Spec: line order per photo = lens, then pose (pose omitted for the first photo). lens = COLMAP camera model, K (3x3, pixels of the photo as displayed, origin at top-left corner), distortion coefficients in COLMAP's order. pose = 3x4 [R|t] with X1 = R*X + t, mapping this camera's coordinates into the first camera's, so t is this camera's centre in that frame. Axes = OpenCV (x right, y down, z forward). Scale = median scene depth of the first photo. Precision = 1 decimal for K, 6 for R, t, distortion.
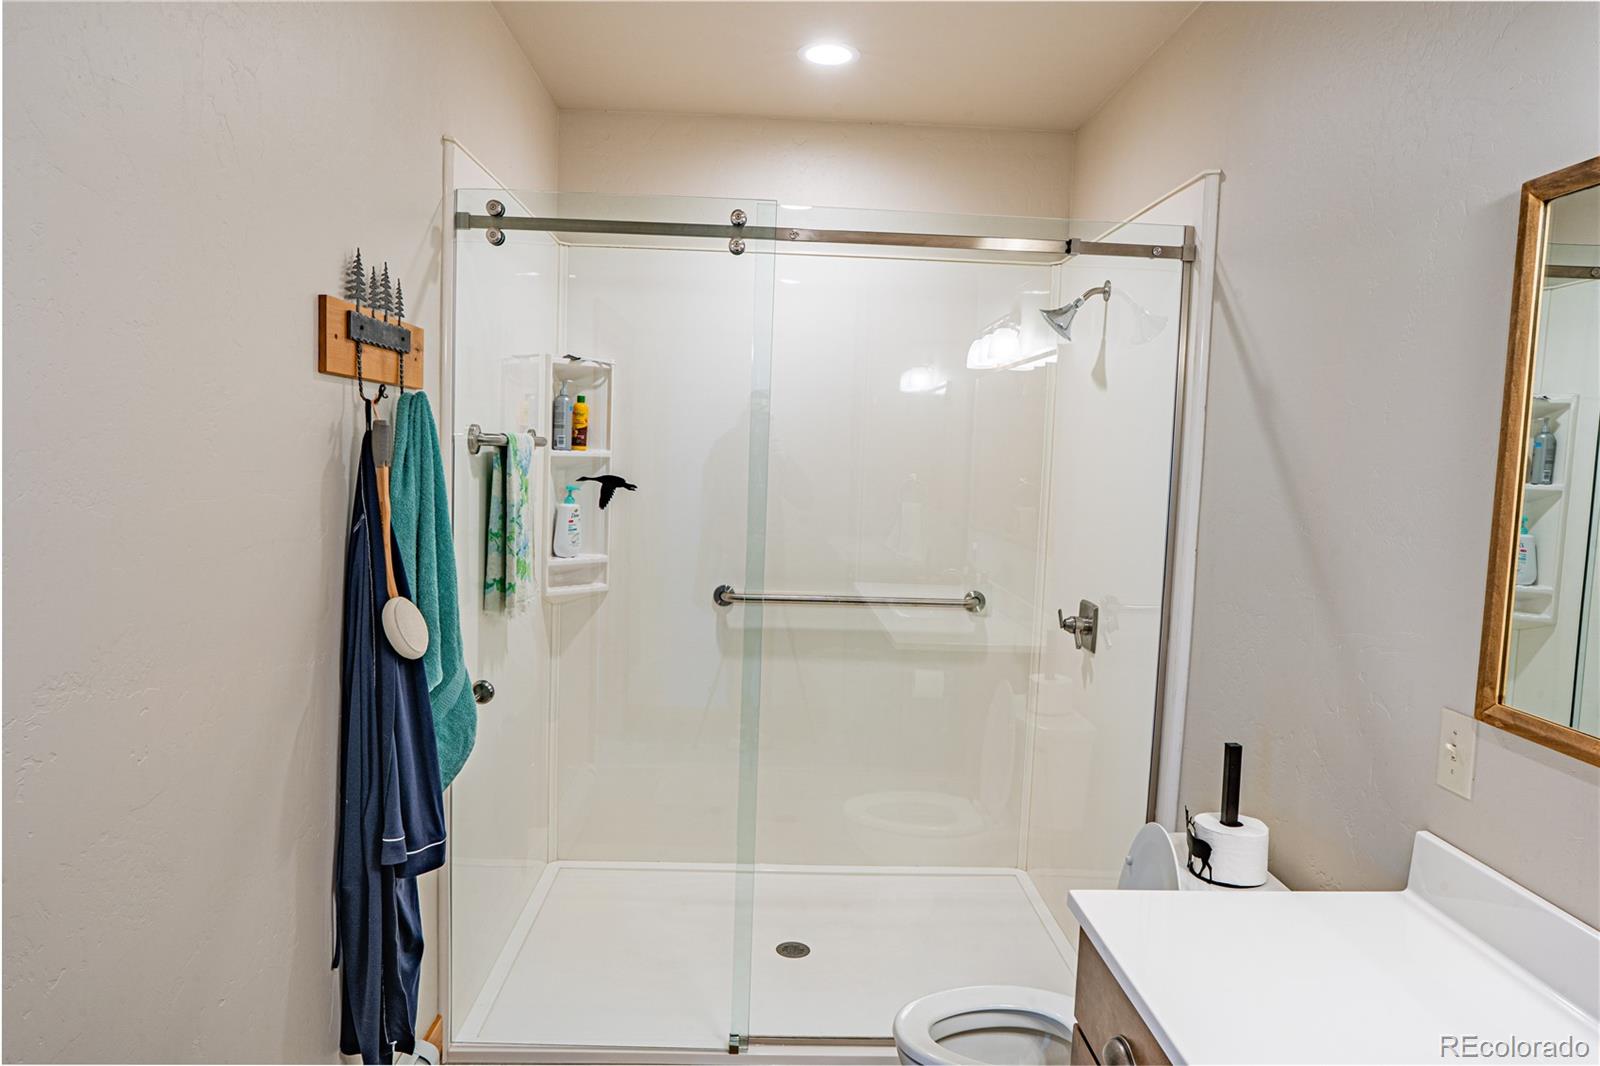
lens RADIAL K [[1003.1, 0, 802.5], [0, 1003.1, 535.3], [0, 0, 1]] dist [-0.042180, 0.031066]
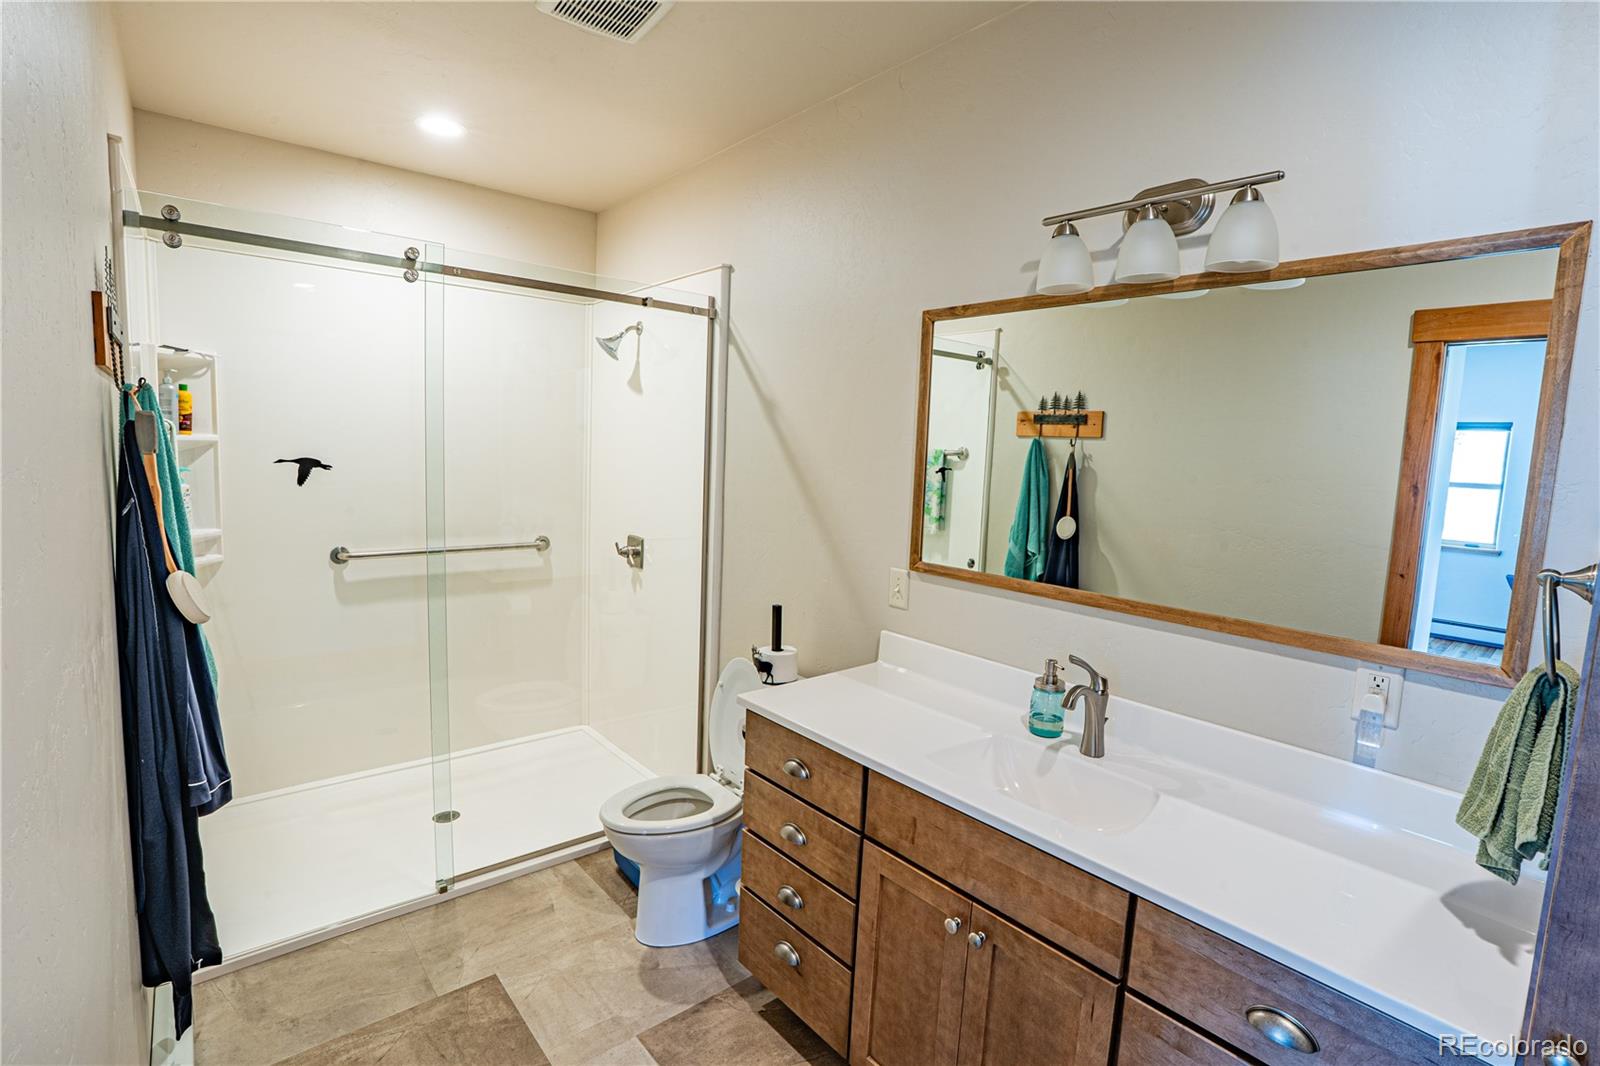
lens RADIAL K [[747.4, 0, 796.7], [0, 747.4, 536.6], [0, 0, 1]] dist [-0.063244, 0.020648]
pose [[0.785503, -0.078459, 0.613864, -0.271888], [0.042910, 0.996449, 0.072450, -0.004004], [-0.617369, -0.030569, 0.786080, -0.044580]]
